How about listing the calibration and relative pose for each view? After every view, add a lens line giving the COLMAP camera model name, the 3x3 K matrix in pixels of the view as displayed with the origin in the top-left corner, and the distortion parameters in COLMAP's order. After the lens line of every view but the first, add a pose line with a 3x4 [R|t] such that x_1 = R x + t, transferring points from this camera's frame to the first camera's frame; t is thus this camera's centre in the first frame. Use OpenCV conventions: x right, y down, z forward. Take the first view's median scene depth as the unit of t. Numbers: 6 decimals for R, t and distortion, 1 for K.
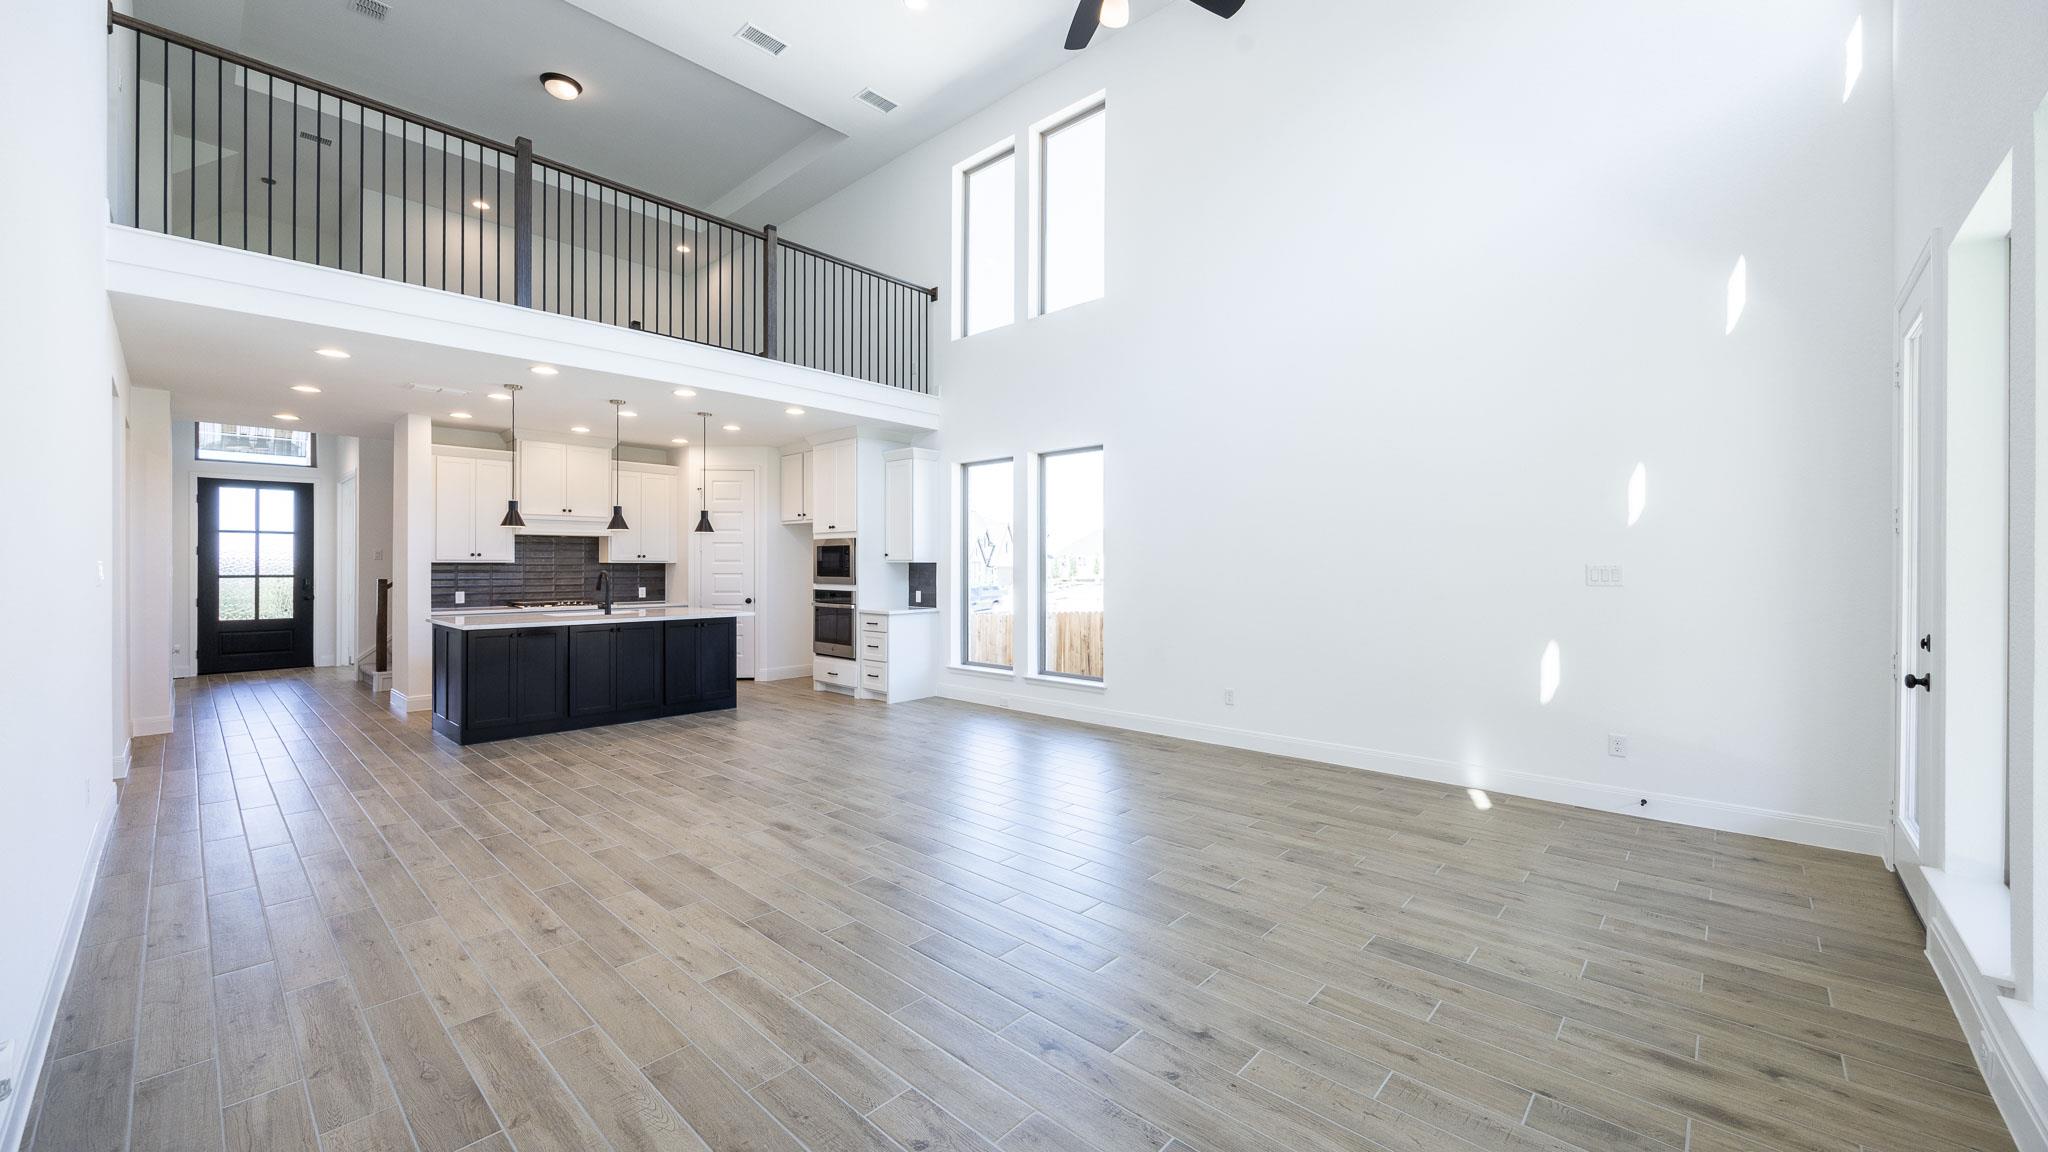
lens RADIAL K [[785.5, 0, 1023.7], [0, 785.5, 564.4], [0, 0, 1]] dist [0.000811, 0.000066]
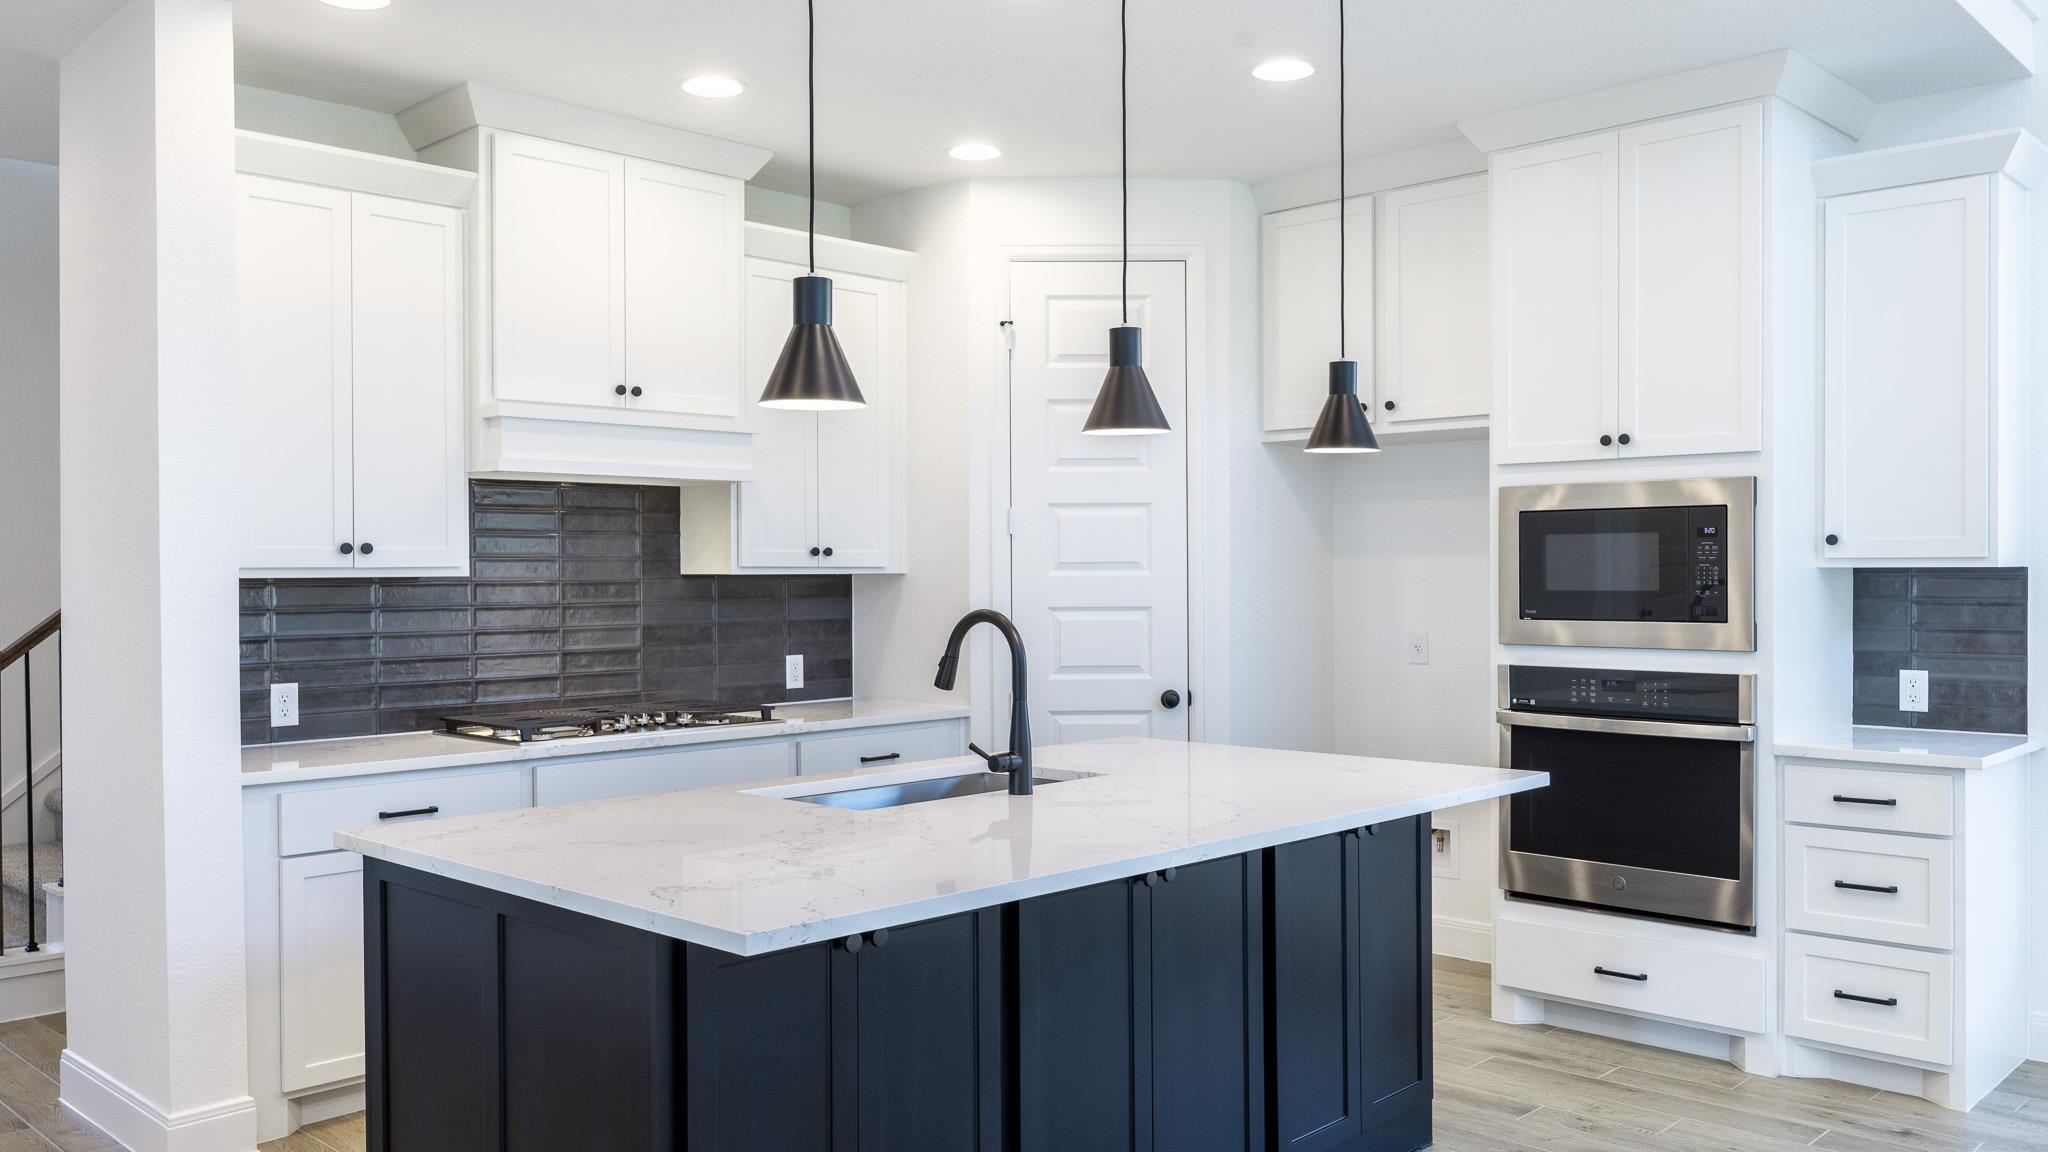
lens RADIAL K [[1618.5, 0, 1024.4], [0, 1618.5, 581.9], [0, 0, 1]] dist [-0.032151, -0.001687]
pose [[0.999778, -0.005947, -0.020193, -0.439498], [0.006108, 0.999950, 0.007910, -0.003531], [0.020145, -0.008032, 0.999765, 0.436017]]
